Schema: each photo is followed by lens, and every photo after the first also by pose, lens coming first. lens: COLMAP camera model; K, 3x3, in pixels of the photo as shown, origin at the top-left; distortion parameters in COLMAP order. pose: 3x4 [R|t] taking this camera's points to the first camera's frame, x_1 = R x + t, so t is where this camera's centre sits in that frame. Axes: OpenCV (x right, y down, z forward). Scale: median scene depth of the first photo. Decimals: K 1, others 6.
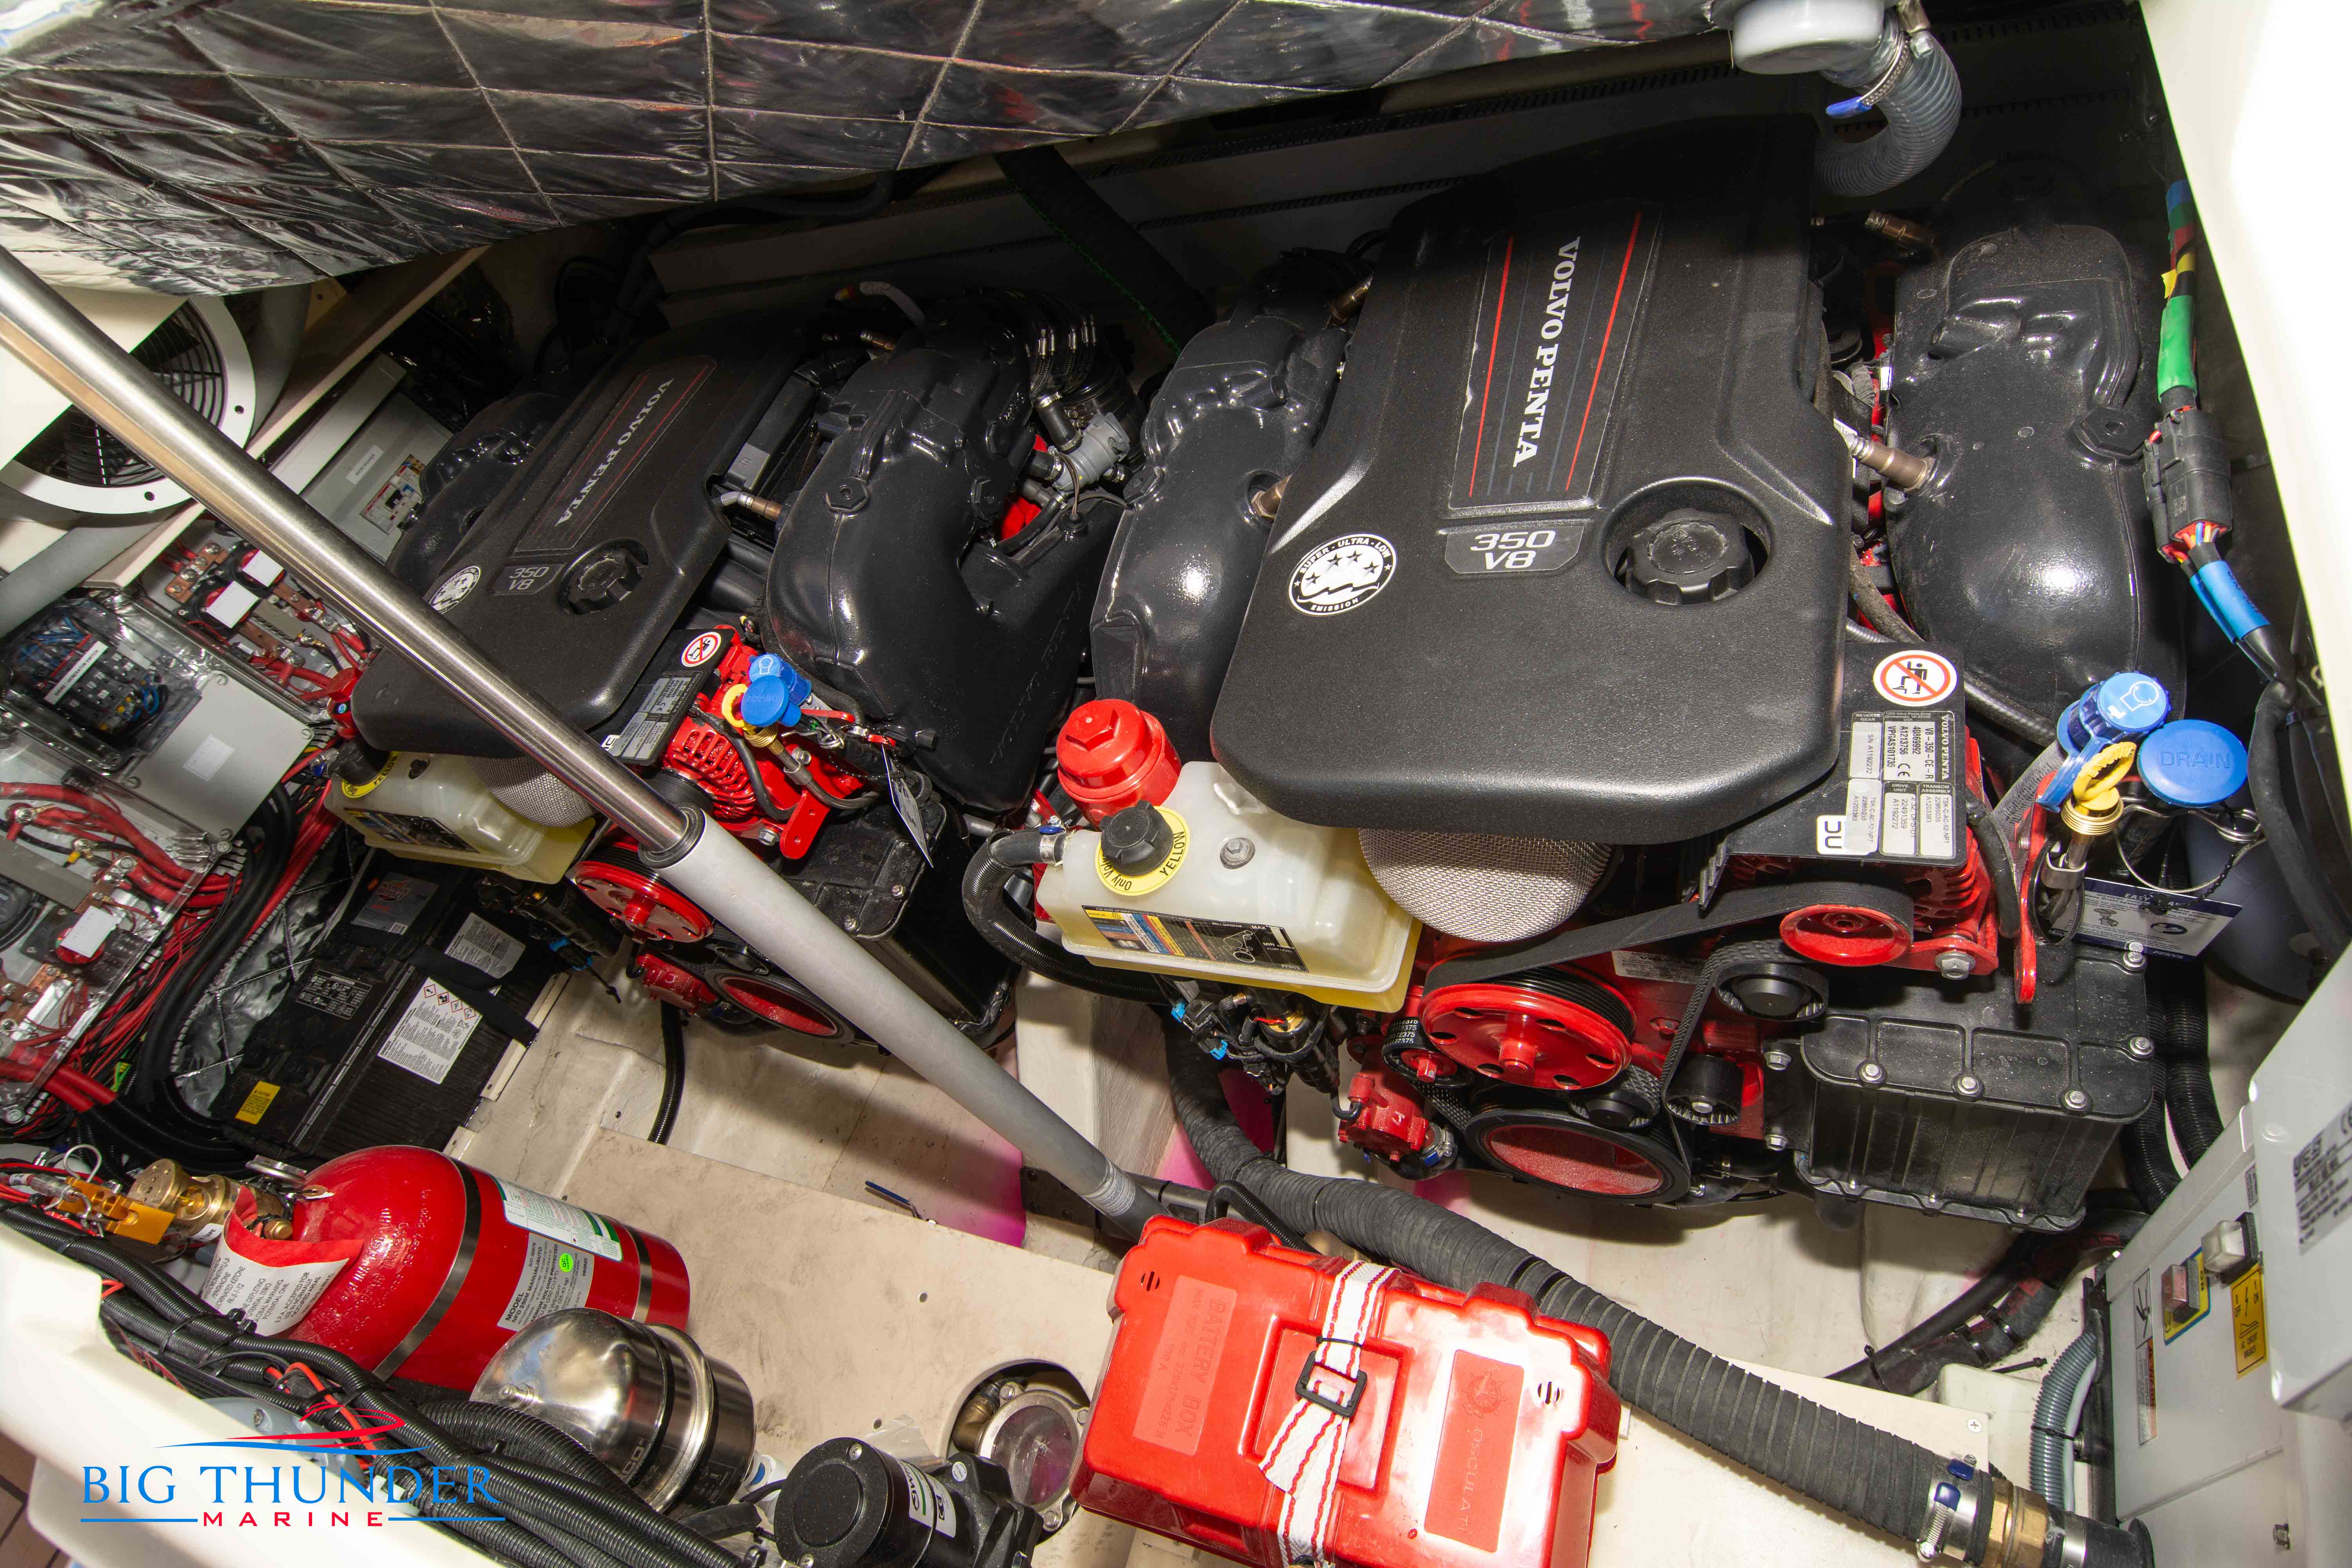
lens RADIAL K [[1256.6, 0, 1204.0], [0, 1256.6, 828.3], [0, 0, 1]] dist [-0.017127, -0.002923]
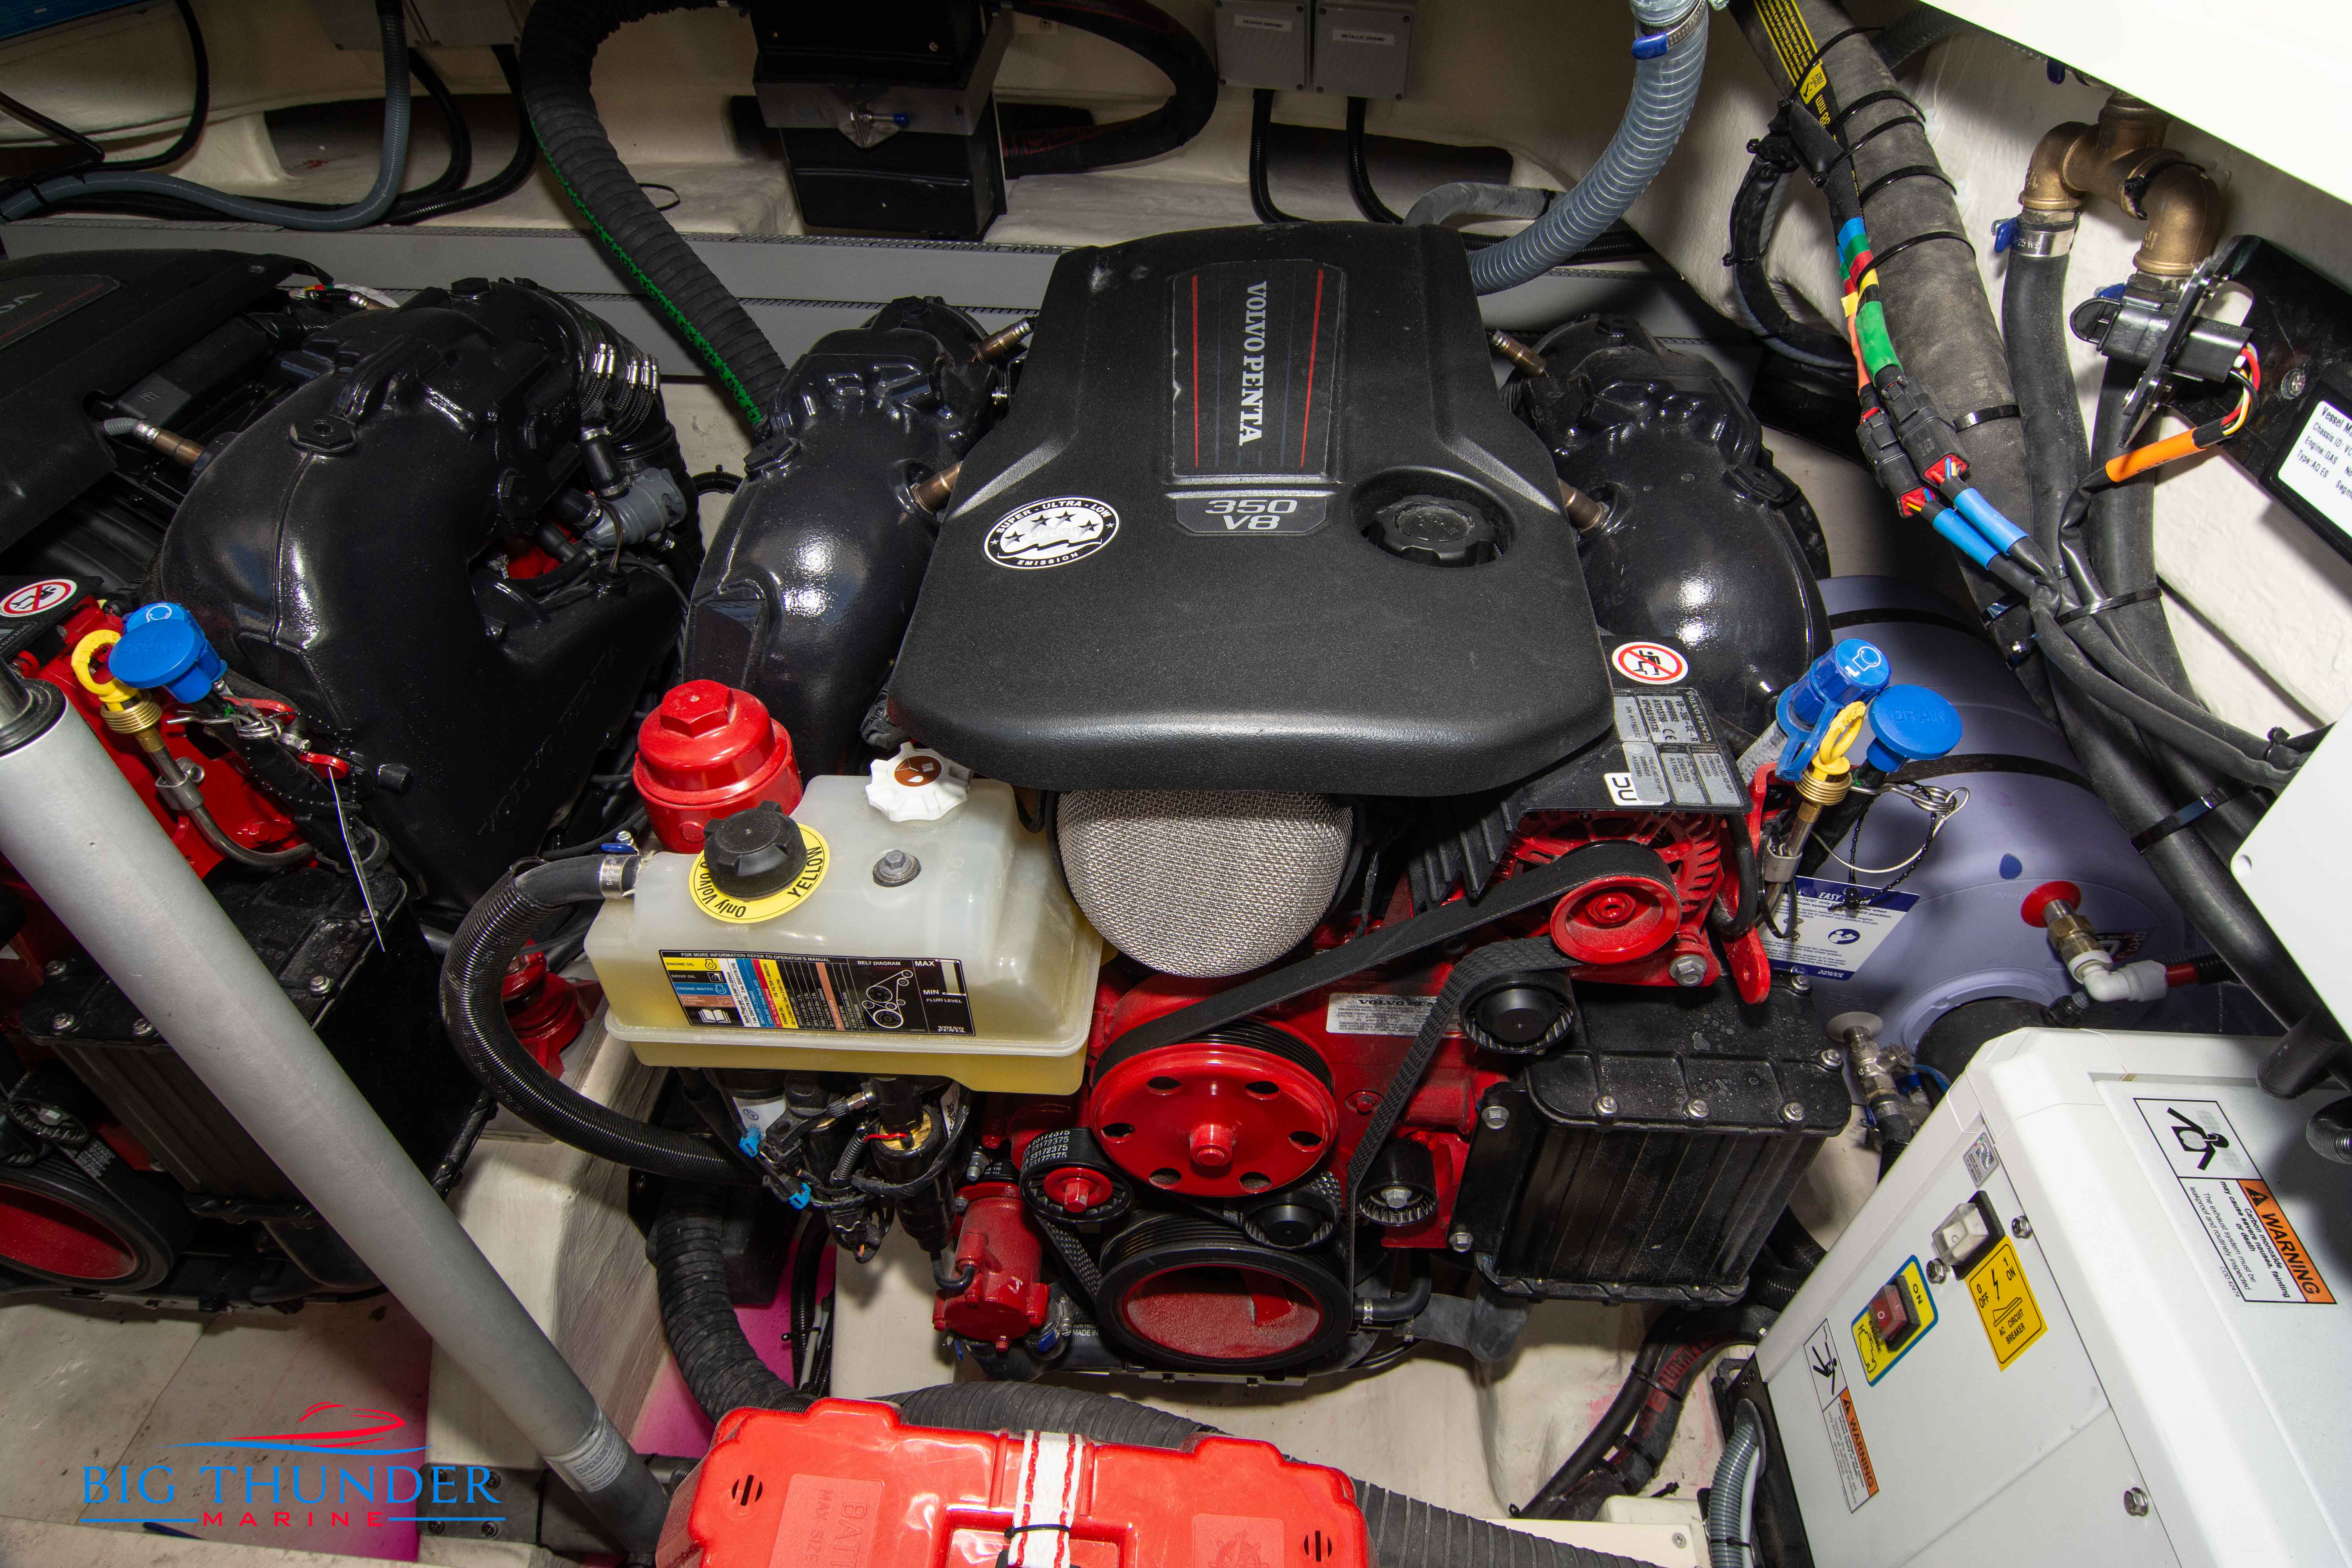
lens RADIAL K [[1256.6, 0, 1204.4], [0, 1256.6, 813.5], [0, 0, 1]] dist [-0.017127, -0.002923]
pose [[0.904492, 0.077452, 0.419399, -0.124146], [0.027272, 0.970856, -0.238107, 0.168103], [-0.425618, 0.226804, 0.876019, 0.220216]]
